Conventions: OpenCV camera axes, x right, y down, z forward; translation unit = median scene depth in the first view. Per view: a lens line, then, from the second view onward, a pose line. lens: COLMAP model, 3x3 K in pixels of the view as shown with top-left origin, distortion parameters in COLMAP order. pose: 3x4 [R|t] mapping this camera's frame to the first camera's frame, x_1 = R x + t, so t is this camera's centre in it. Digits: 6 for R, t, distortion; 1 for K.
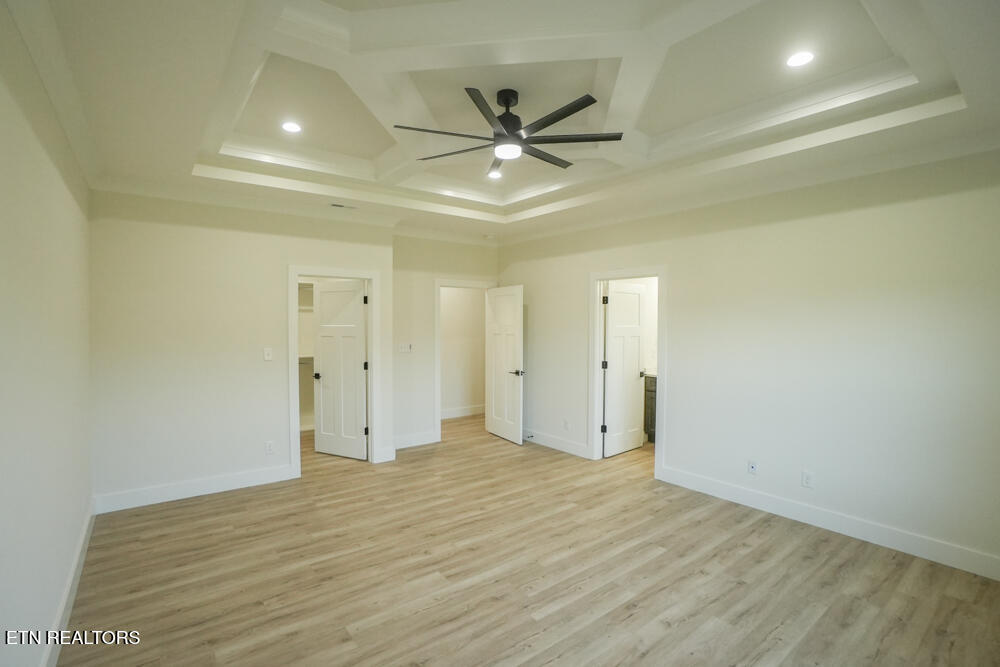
lens RADIAL K [[450.6, 0, 499.6], [0, 450.6, 331.1], [0, 0, 1]] dist [-0.048624, 0.002314]
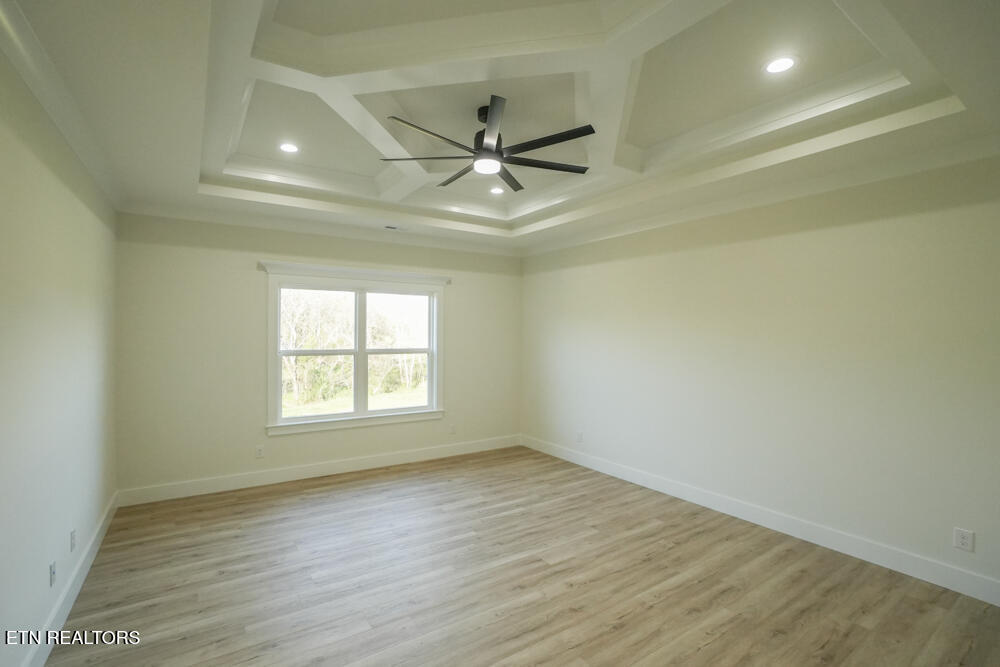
lens RADIAL K [[450.6, 0, 498.2], [0, 450.6, 332.4], [0, 0, 1]] dist [-0.048624, 0.002314]
pose [[-0.997615, -0.009326, 0.068396, -0.079517], [-0.007952, 0.999762, 0.020338, -0.040227], [-0.068569, 0.019745, -0.997451, 2.062202]]
